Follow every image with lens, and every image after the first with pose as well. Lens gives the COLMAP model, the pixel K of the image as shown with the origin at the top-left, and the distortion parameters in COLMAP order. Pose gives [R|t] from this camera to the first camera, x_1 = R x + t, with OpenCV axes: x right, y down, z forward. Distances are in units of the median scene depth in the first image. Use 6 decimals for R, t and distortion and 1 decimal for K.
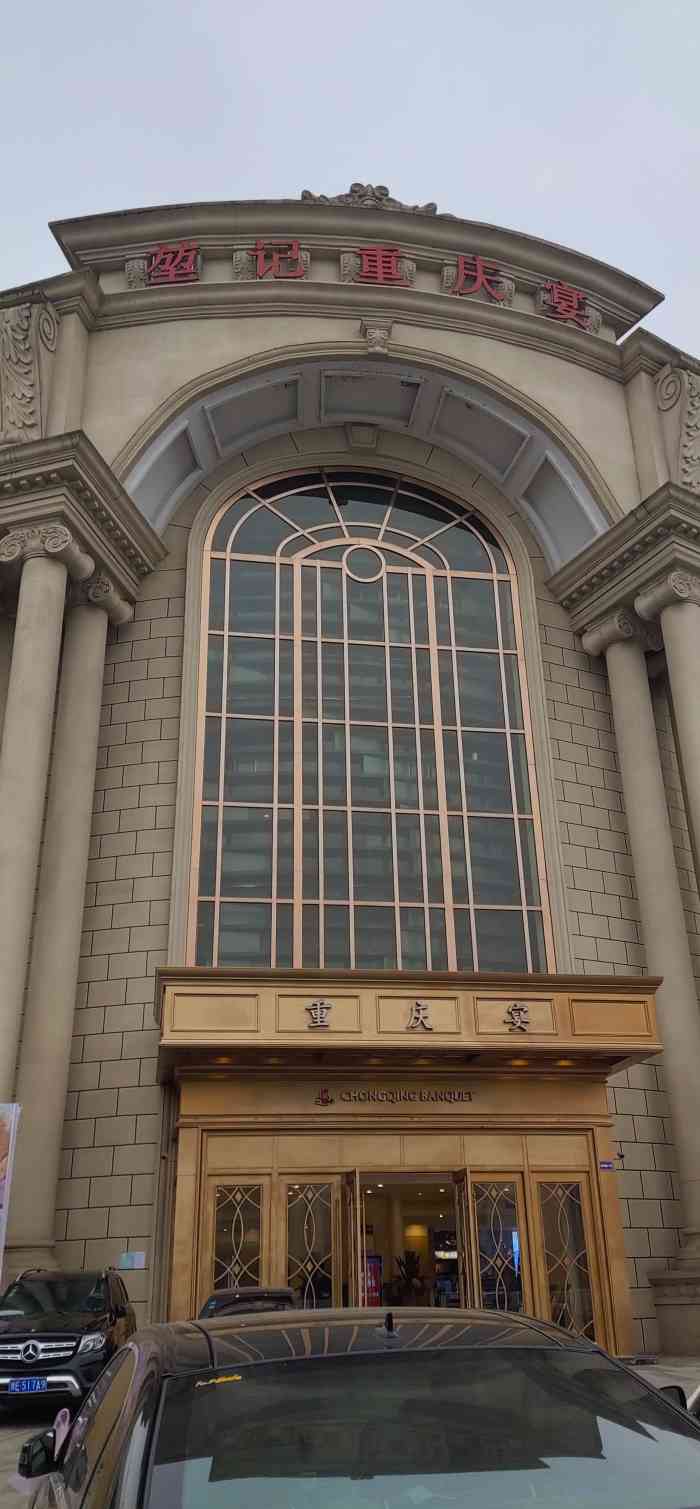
lens RADIAL K [[1107.4, 0, 350.0], [0, 1107.4, 754.5], [0, 0, 1]] dist [0.060263, 0.000432]
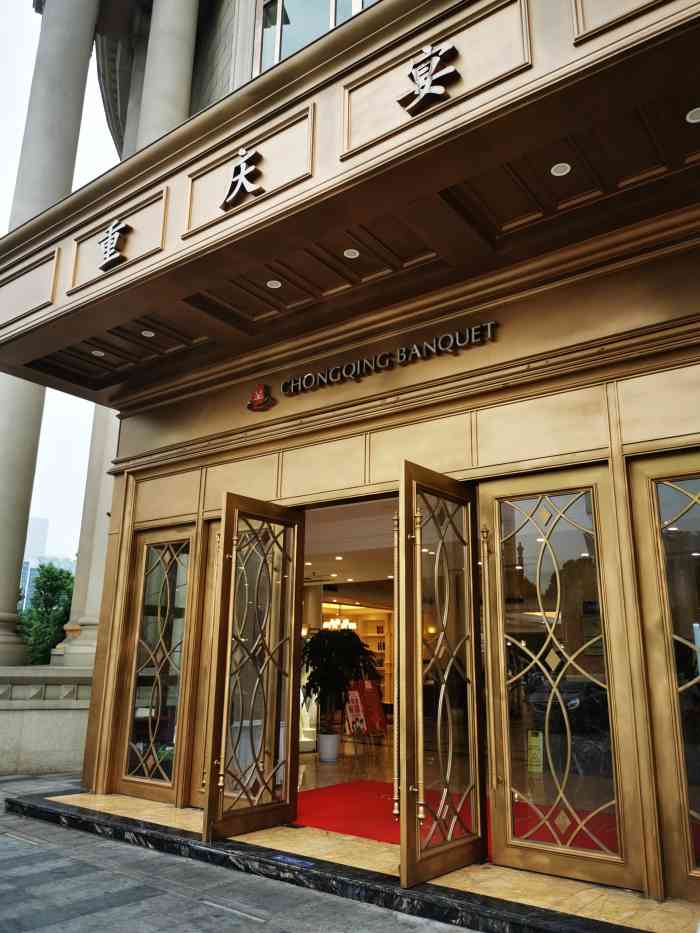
lens RADIAL K [[732.2, 0, 350.0], [0, 732.2, 466.5], [0, 0, 1]] dist [0.000117, -0.000981]
pose [[0.691928, -0.157857, -0.704498, 0.287965], [0.273919, 0.960243, 0.053870, 0.343811], [0.667985, -0.230250, 0.707659, 0.764775]]
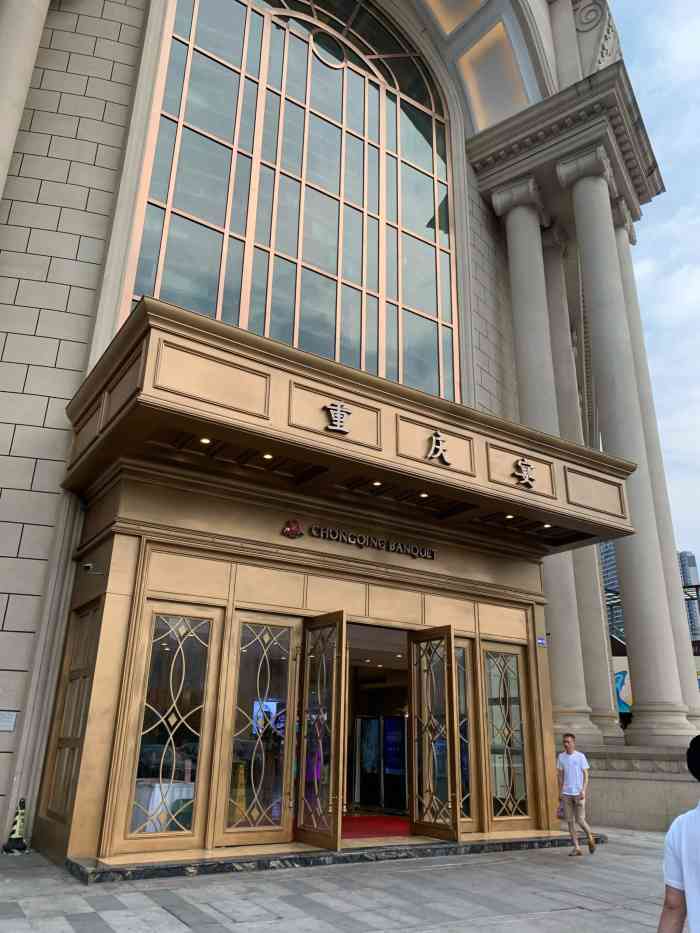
lens RADIAL K [[710.4, 0, 350.0], [0, 710.4, 466.5], [0, 0, 1]] dist [0.027584, -0.009194]
pose [[0.909741, 0.189210, 0.369555, -0.192737], [-0.215238, 0.976098, 0.030099, 0.243621], [-0.355027, -0.106925, 0.928721, 0.512482]]
